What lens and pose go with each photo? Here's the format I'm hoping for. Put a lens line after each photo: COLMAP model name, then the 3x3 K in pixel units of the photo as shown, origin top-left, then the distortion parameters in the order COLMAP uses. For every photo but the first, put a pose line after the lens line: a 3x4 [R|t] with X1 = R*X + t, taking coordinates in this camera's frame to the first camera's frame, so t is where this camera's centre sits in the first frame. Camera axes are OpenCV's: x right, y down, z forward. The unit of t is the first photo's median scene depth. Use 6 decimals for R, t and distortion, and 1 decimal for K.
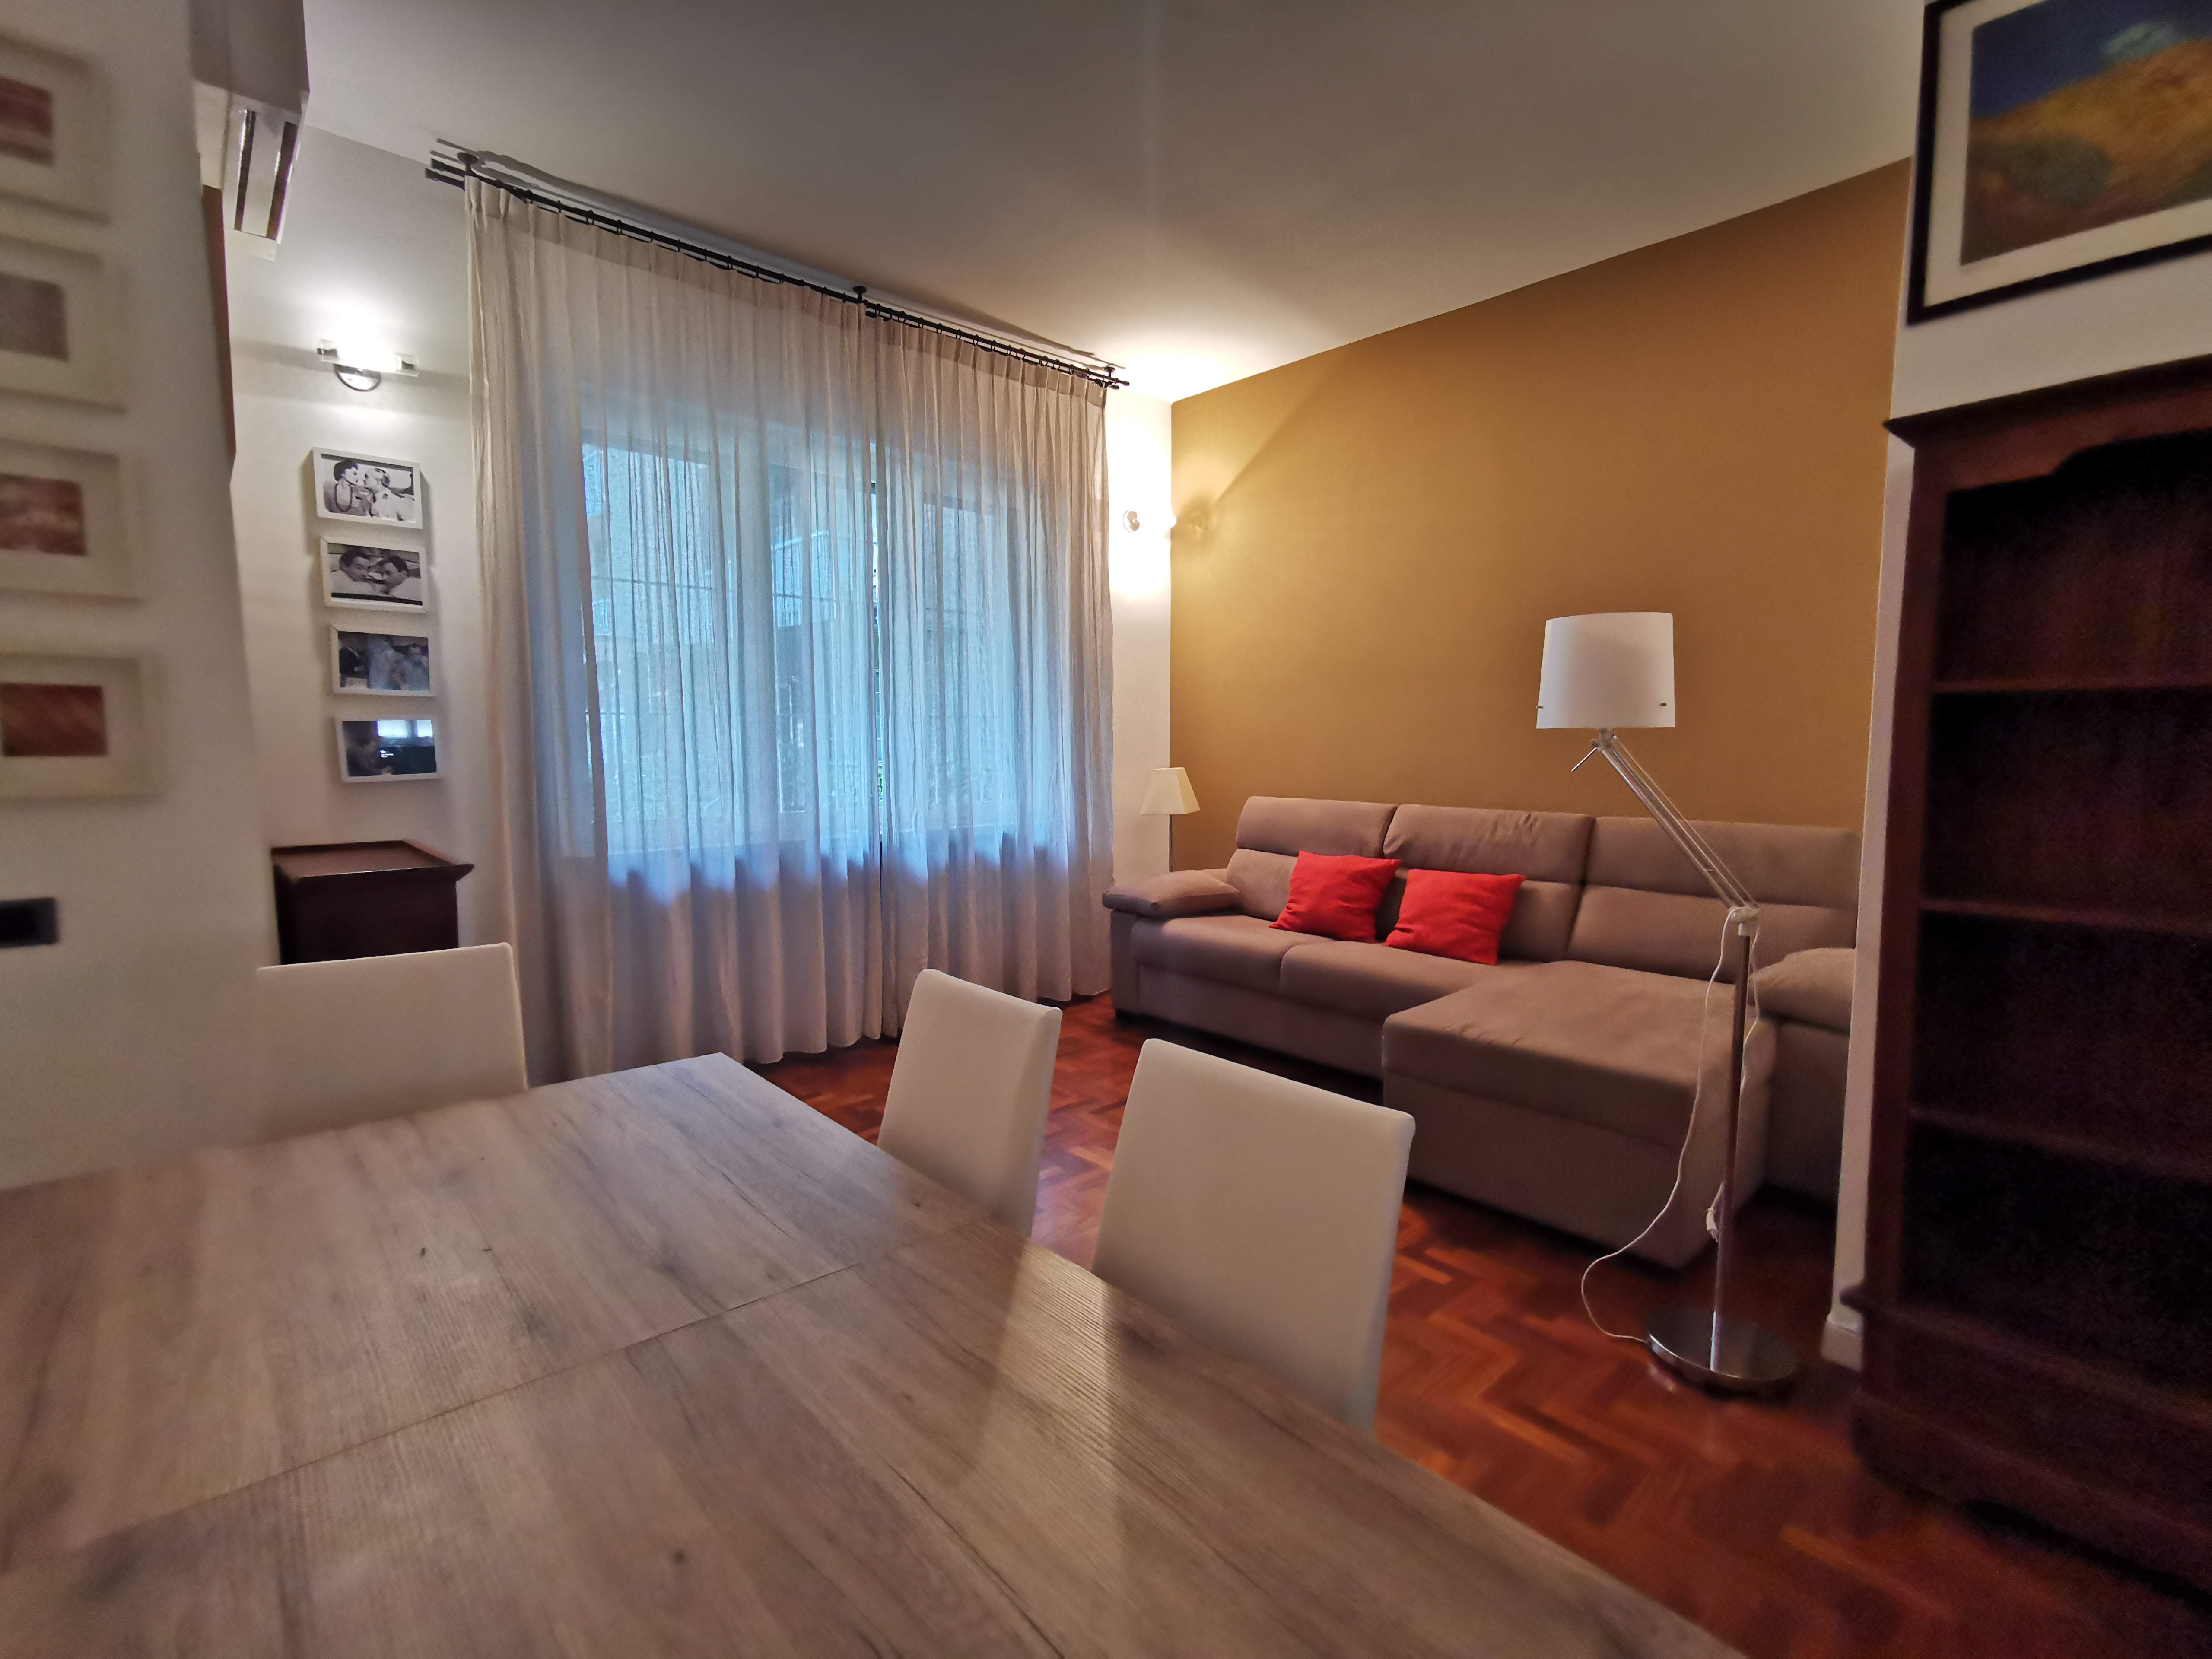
lens RADIAL K [[1019.3, 0, 1100.8], [0, 1019.3, 826.4], [0, 0, 1]] dist [-0.003681, 0.009242]
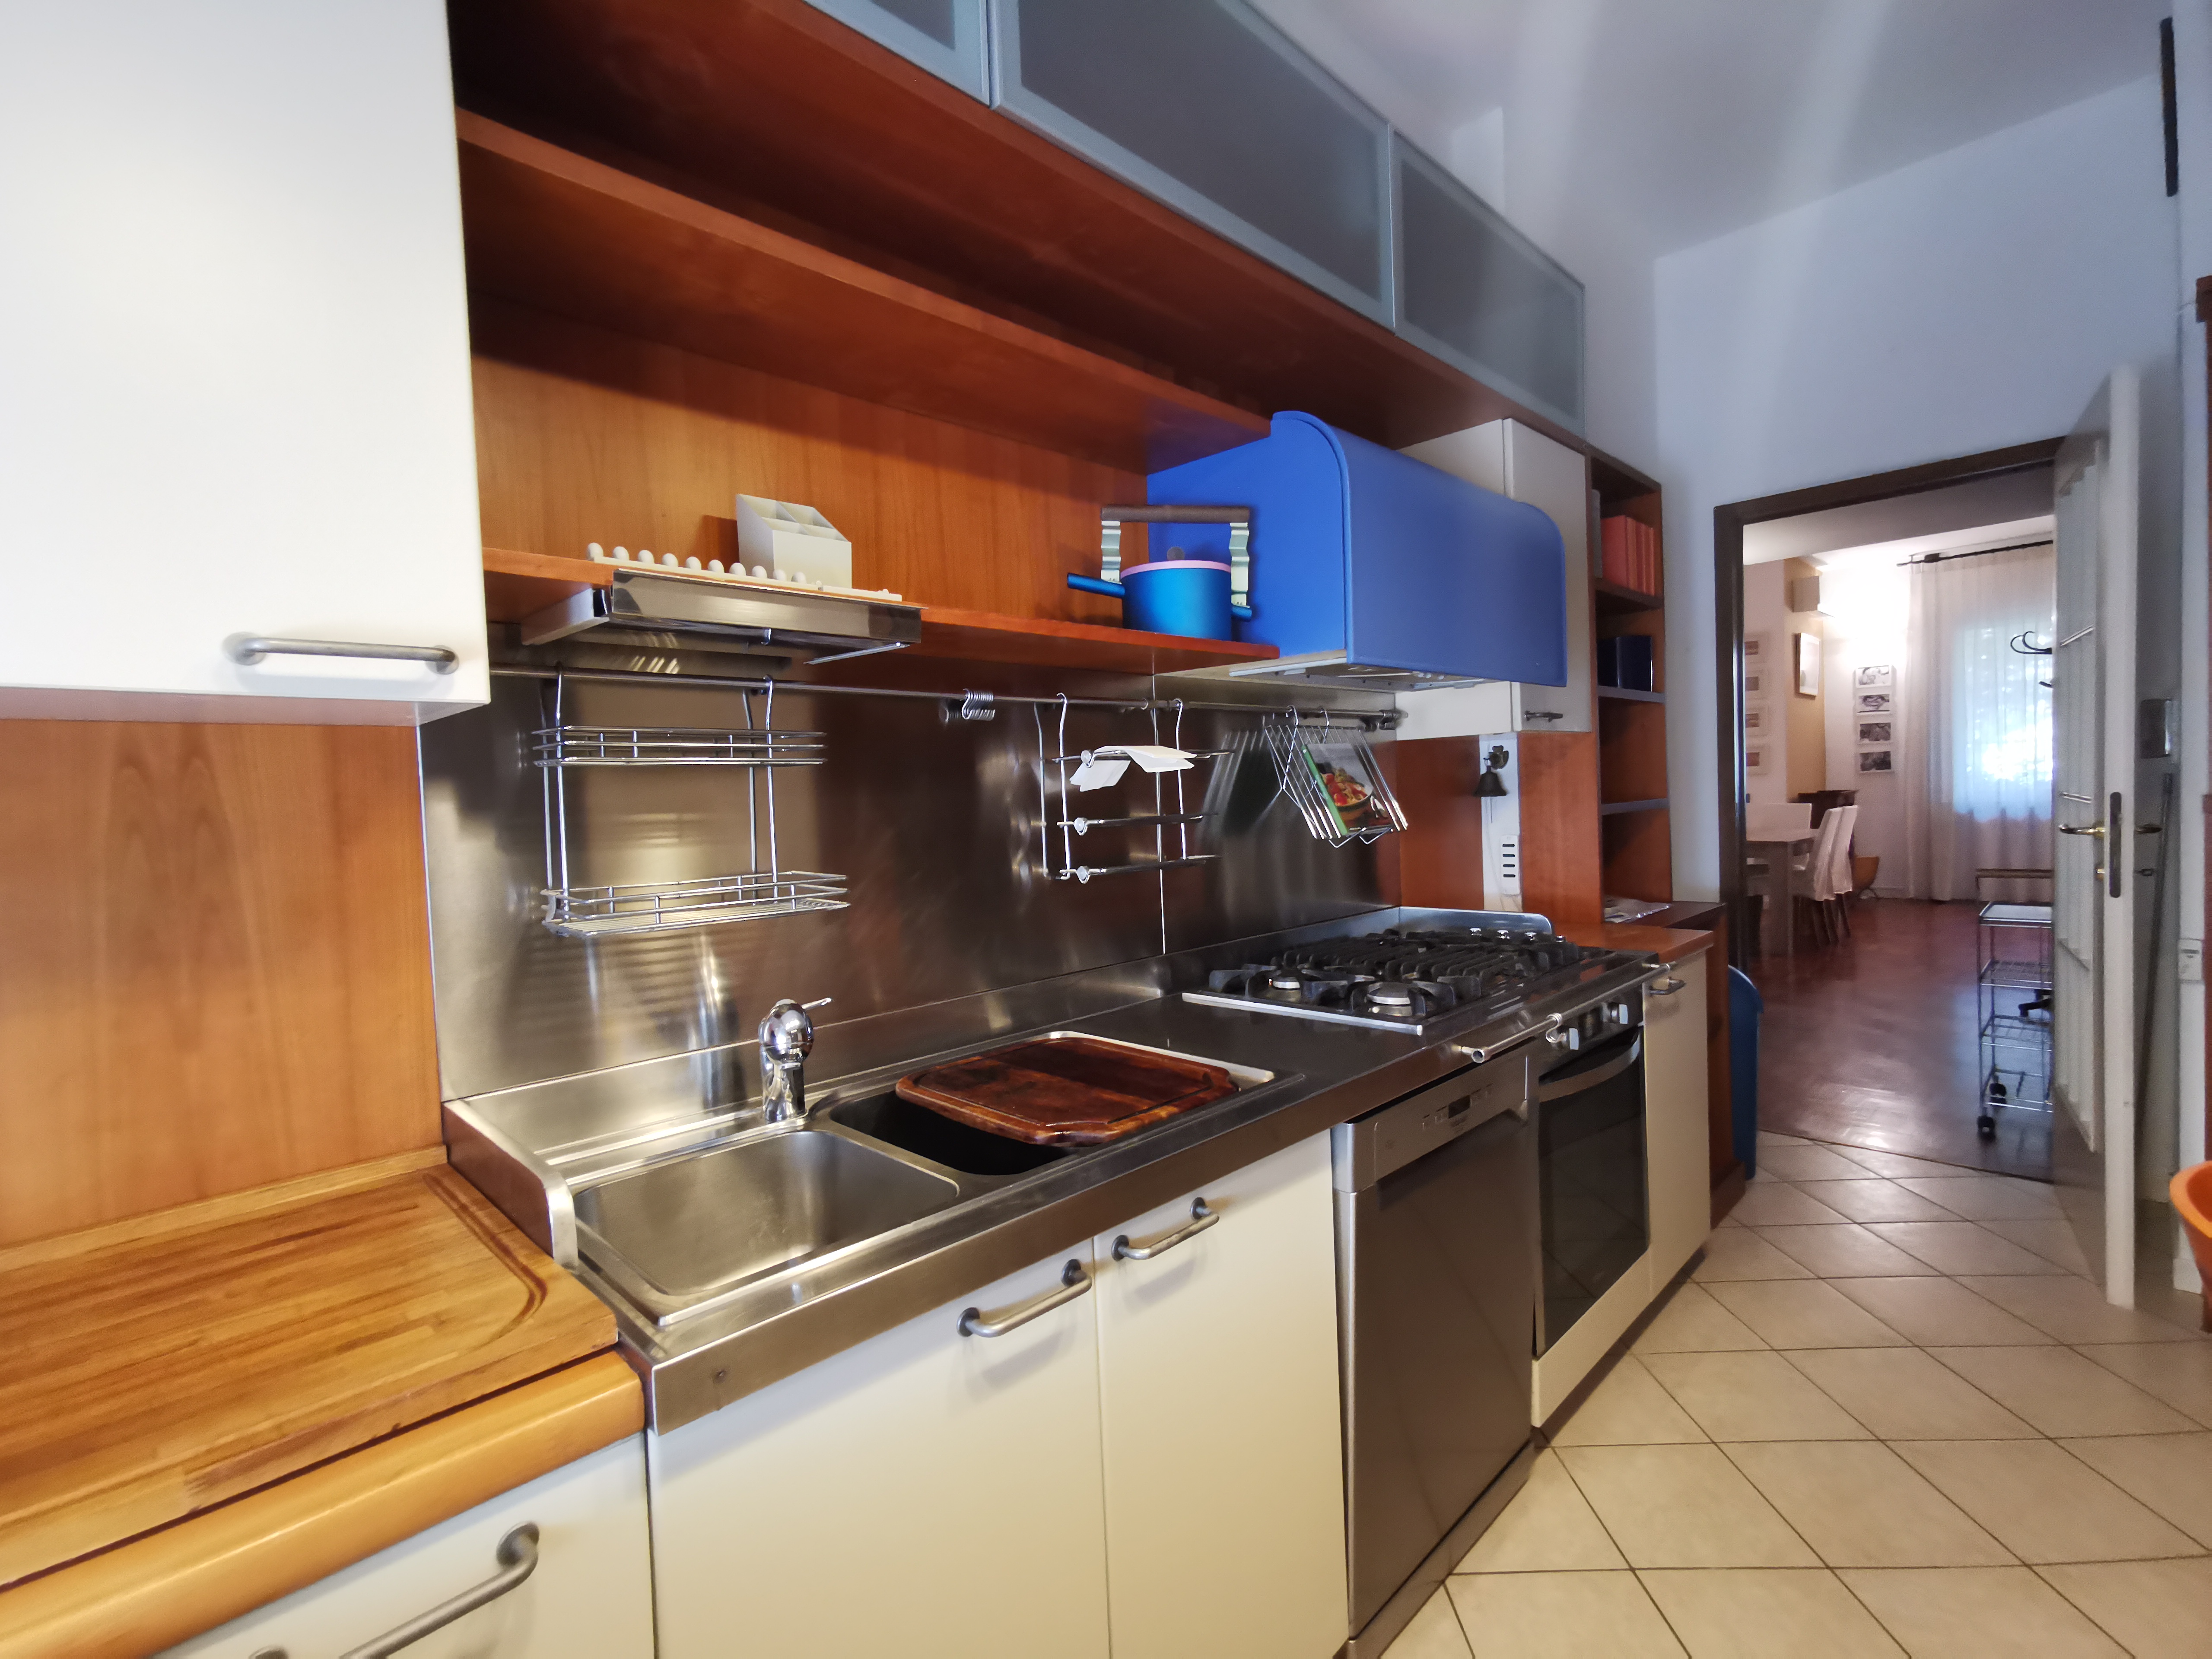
lens RADIAL K [[1019.3, 0, 1108.5], [0, 1019.3, 828.6], [0, 0, 1]] dist [-0.003681, 0.009242]
pose [[0.027442, 0.039687, -0.998835, 2.165385], [-0.050424, 0.997994, 0.038268, 0.114314], [0.998351, 0.049315, 0.029388, -1.272197]]
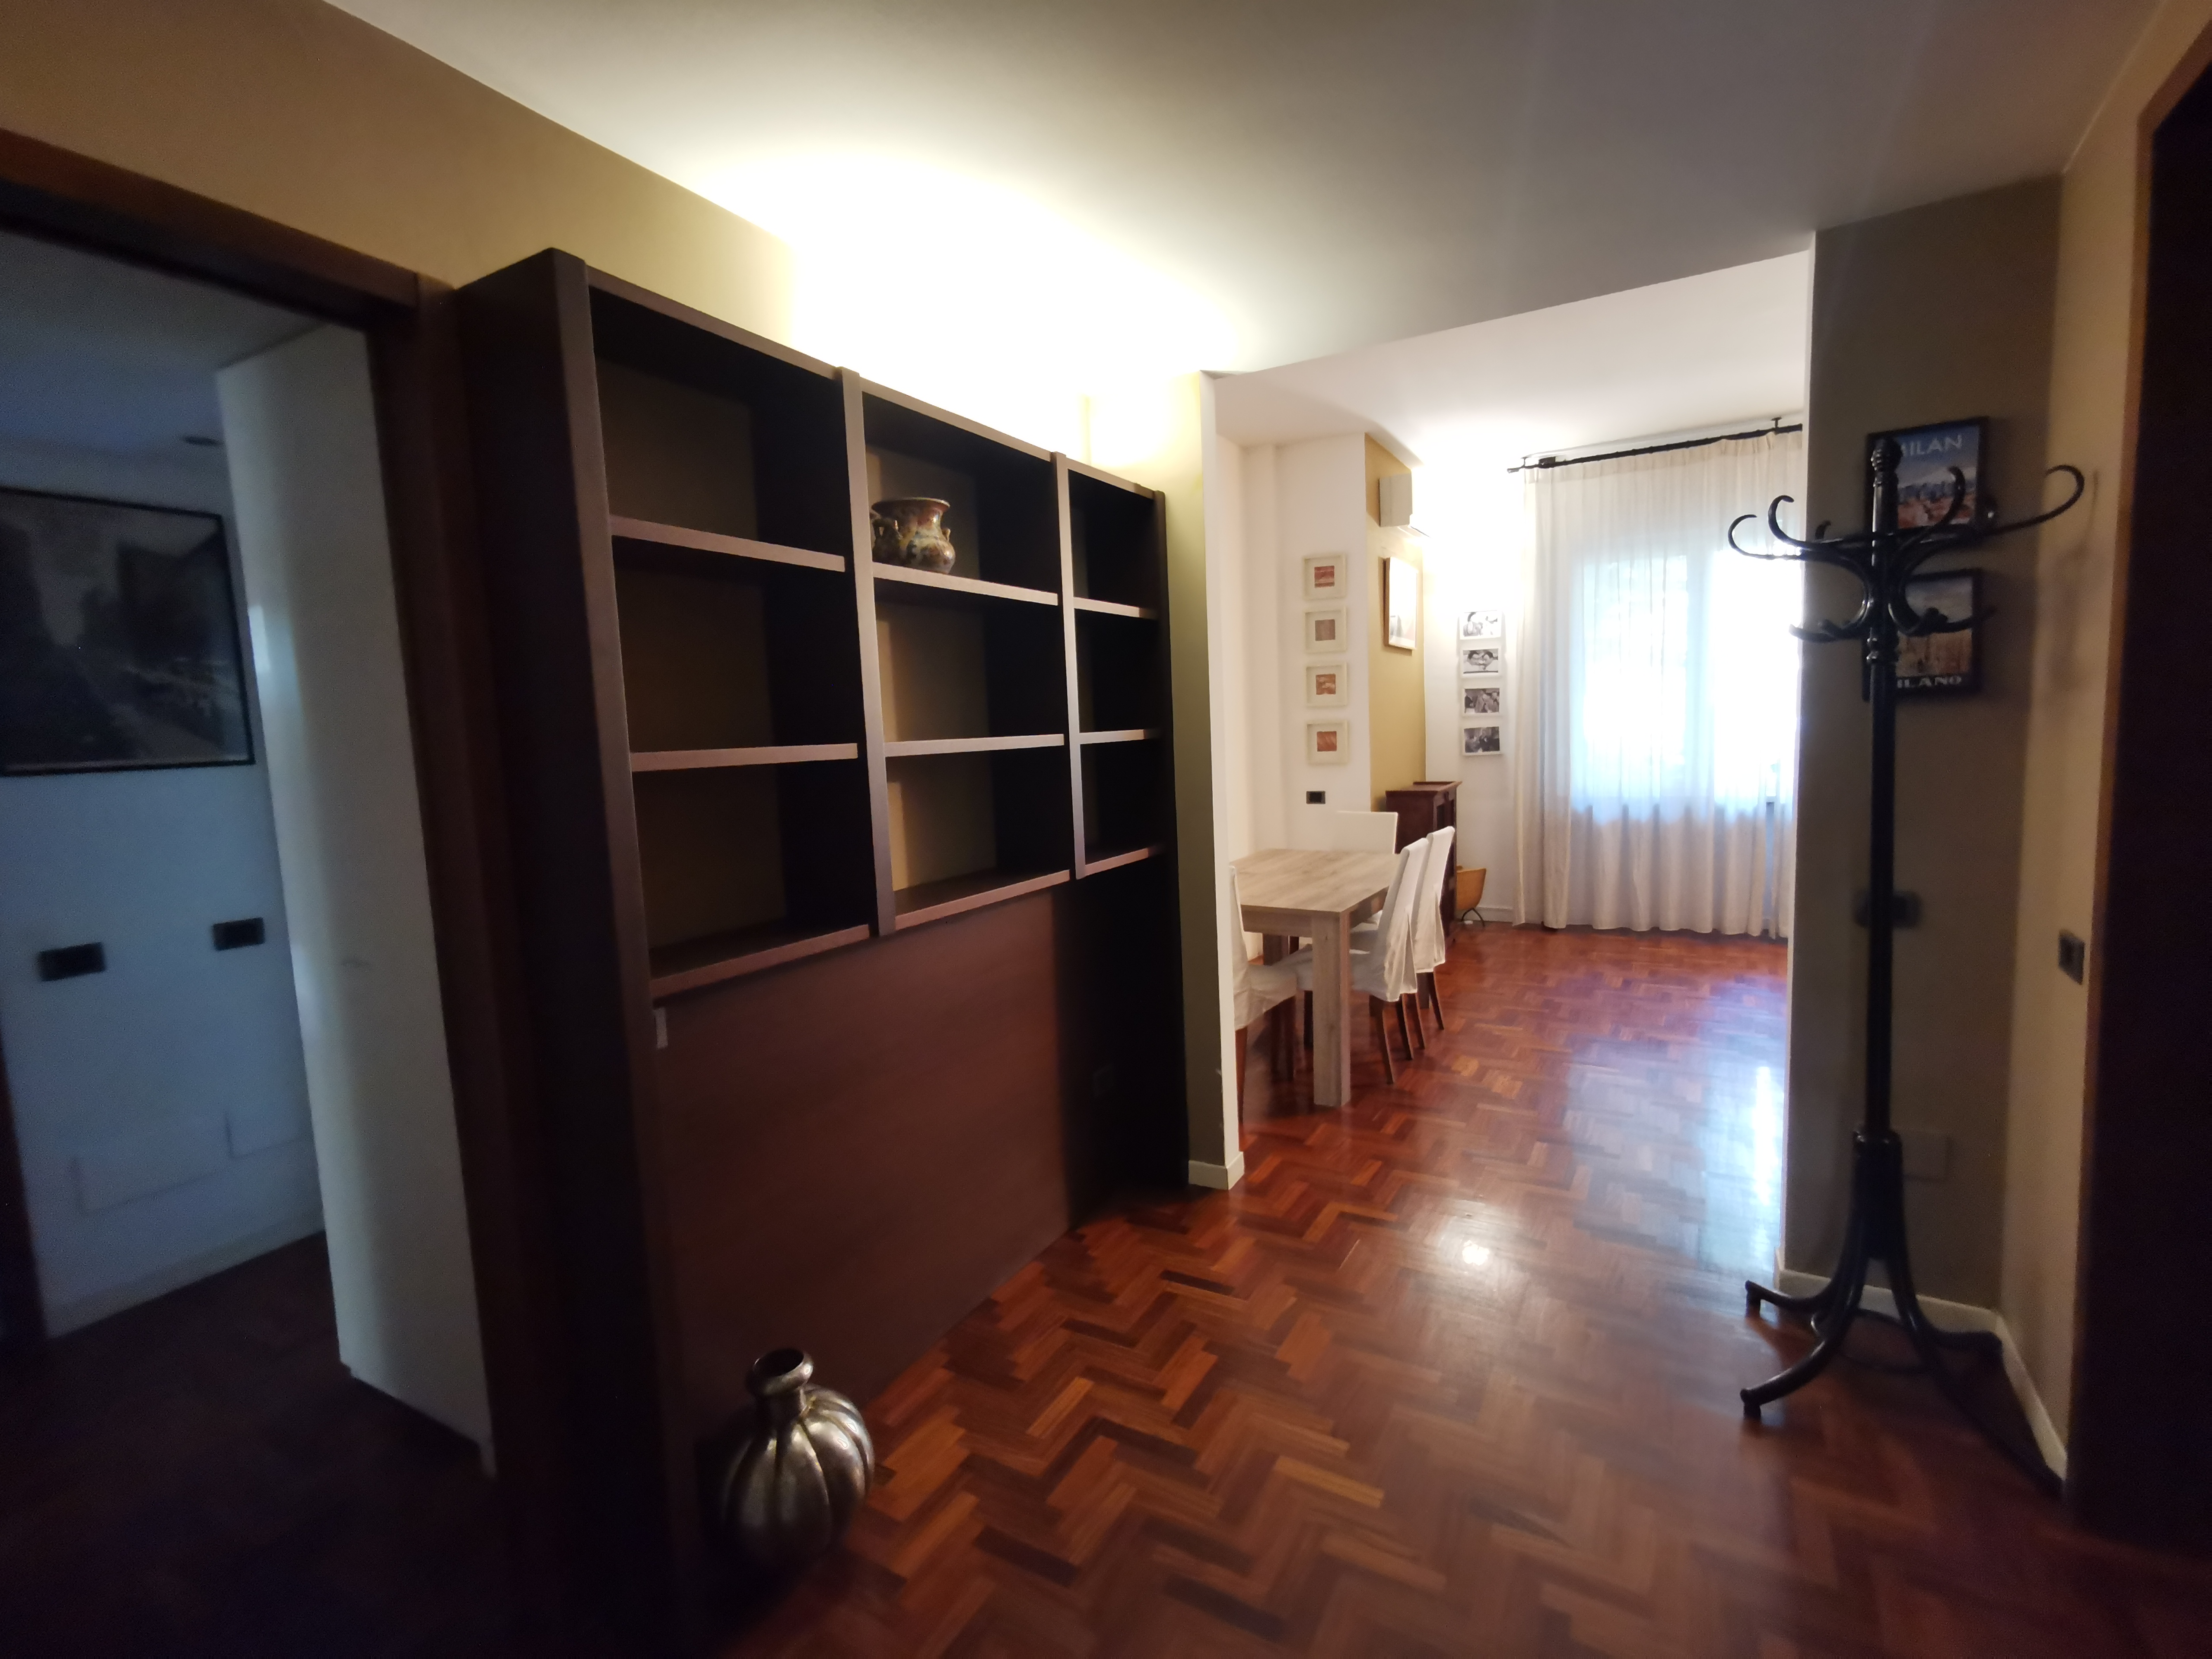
lens RADIAL K [[1019.3, 0, 1110.9], [0, 1019.3, 826.5], [0, 0, 1]] dist [-0.003681, 0.009242]
pose [[0.309634, 0.086542, -0.946909, 1.132533], [-0.042857, 0.996108, 0.077025, -0.025737], [0.949889, 0.016732, 0.312138, -0.433224]]
